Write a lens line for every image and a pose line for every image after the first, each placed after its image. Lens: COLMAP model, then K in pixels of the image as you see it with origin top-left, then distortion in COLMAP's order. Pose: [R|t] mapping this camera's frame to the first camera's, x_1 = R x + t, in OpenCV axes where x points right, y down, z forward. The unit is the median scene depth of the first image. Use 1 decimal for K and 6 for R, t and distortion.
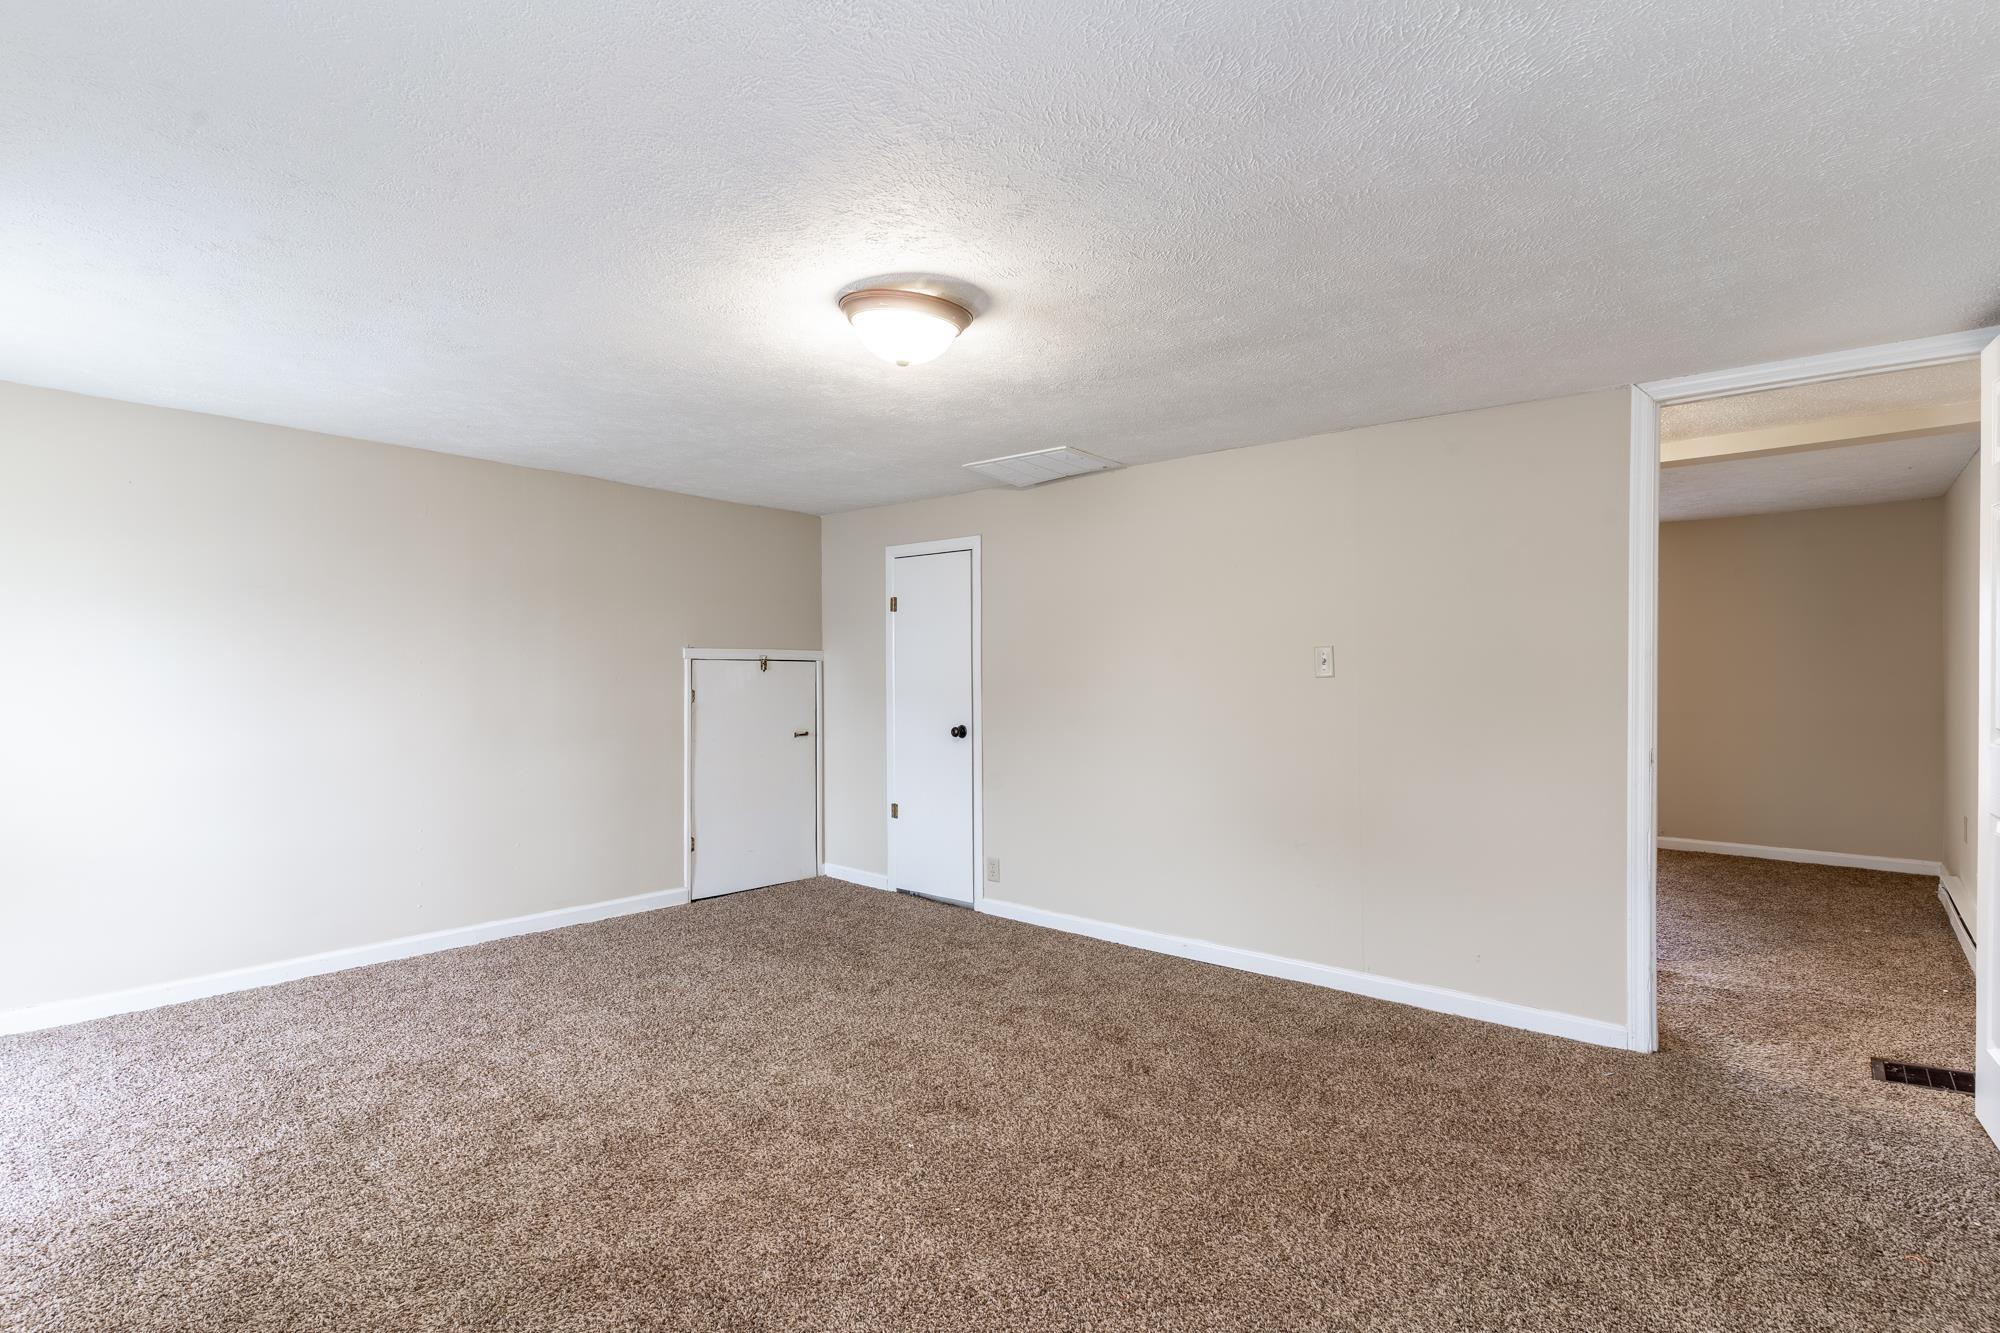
lens RADIAL K [[965.8, 0, 995.4], [0, 965.8, 667.1], [0, 0, 1]] dist [0.003893, -0.001652]
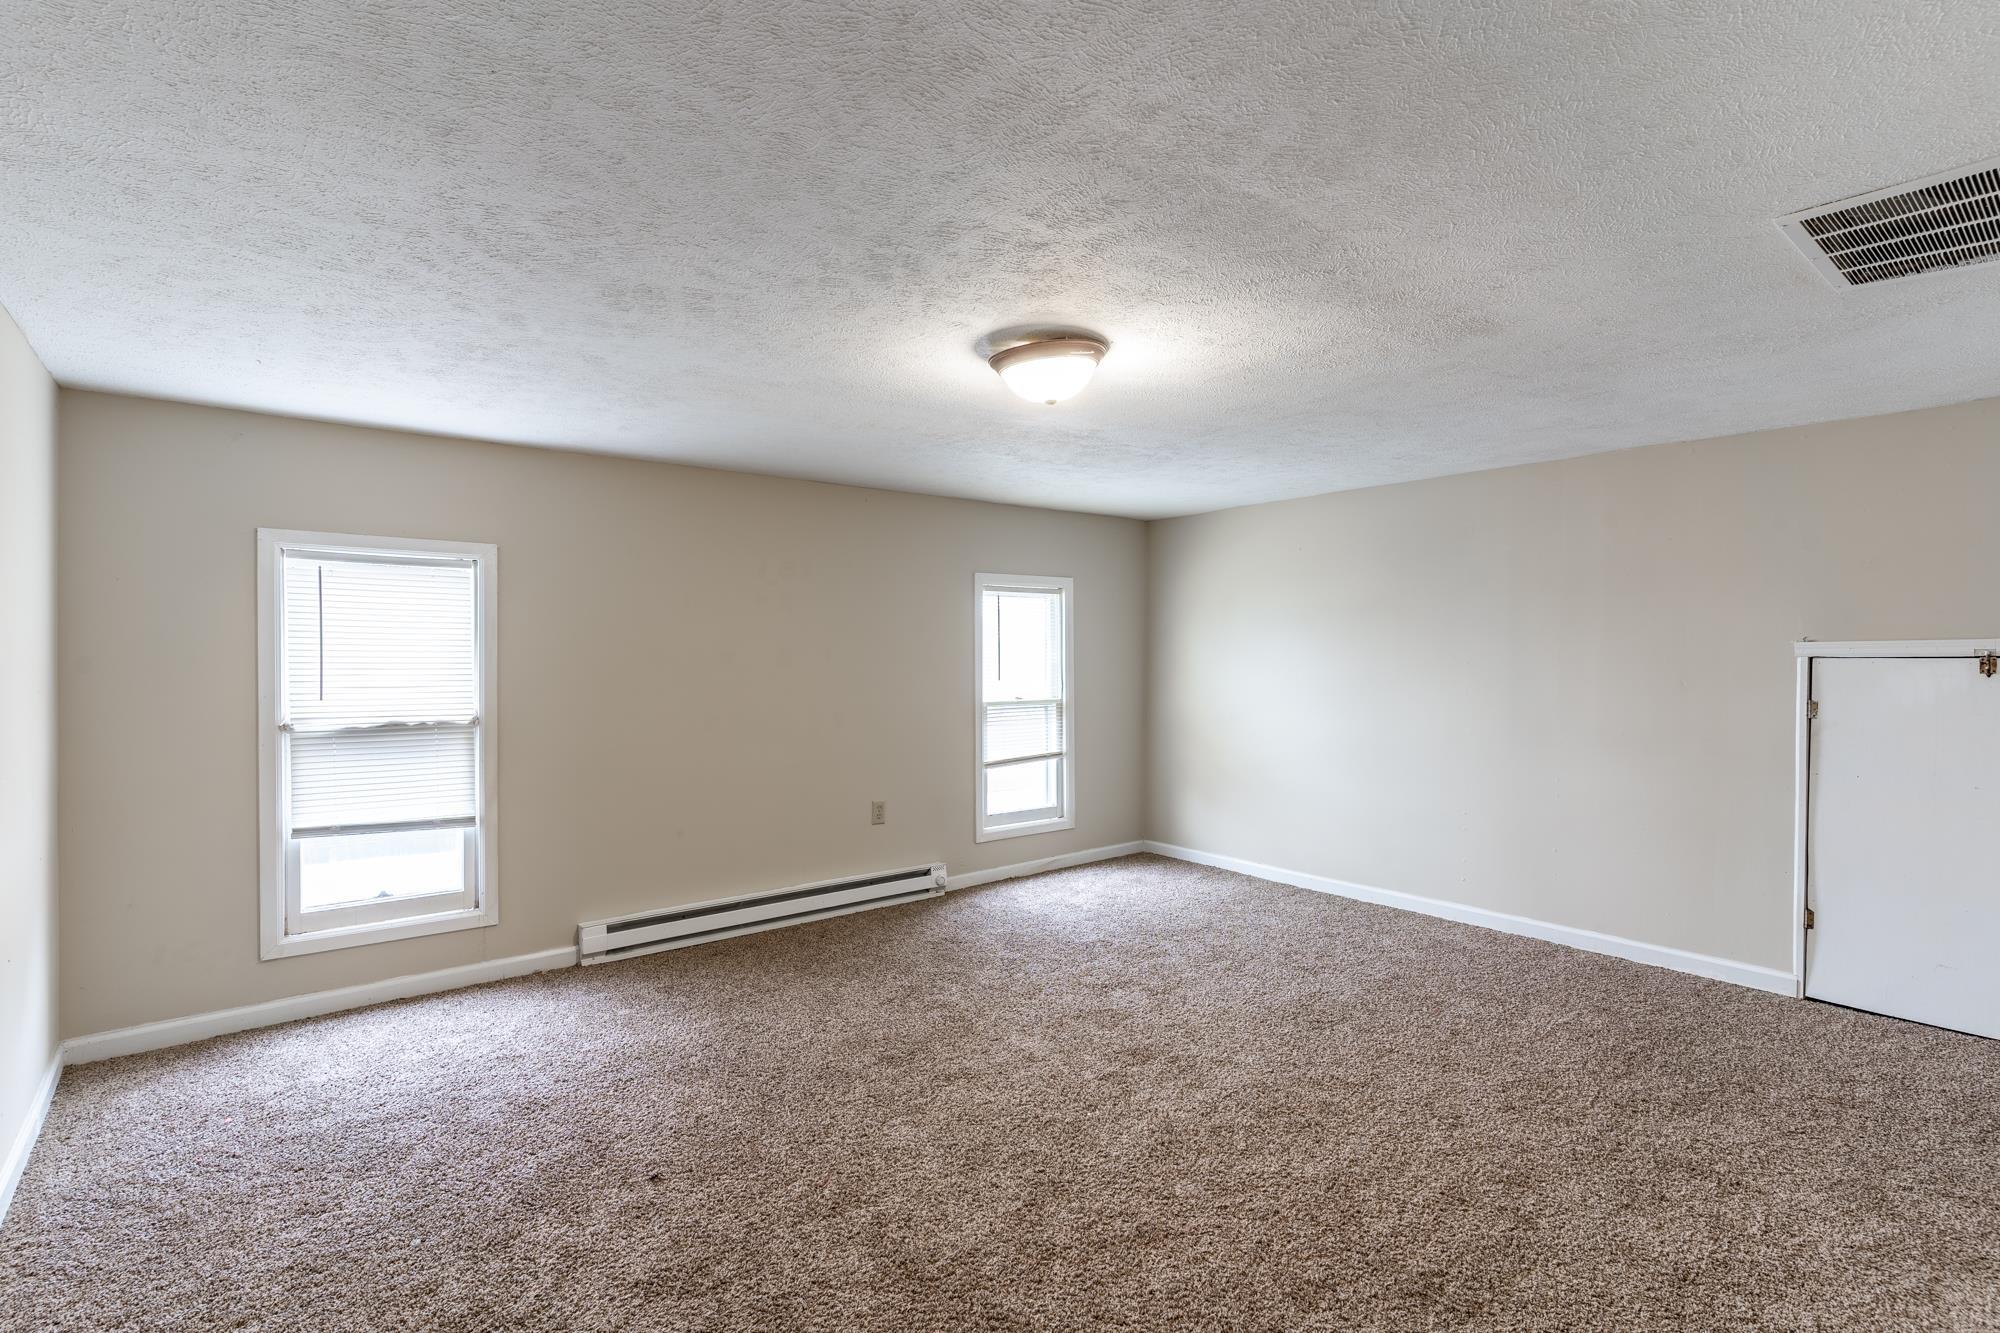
lens RADIAL K [[965.8, 0, 1004.6], [0, 965.8, 669.9], [0, 0, 1]] dist [0.003893, -0.001652]
pose [[-0.192007, 0.008646, -0.981356, 0.613758], [0.002981, 0.999962, 0.008226, -0.007977], [0.981389, -0.001346, -0.192025, 0.691747]]
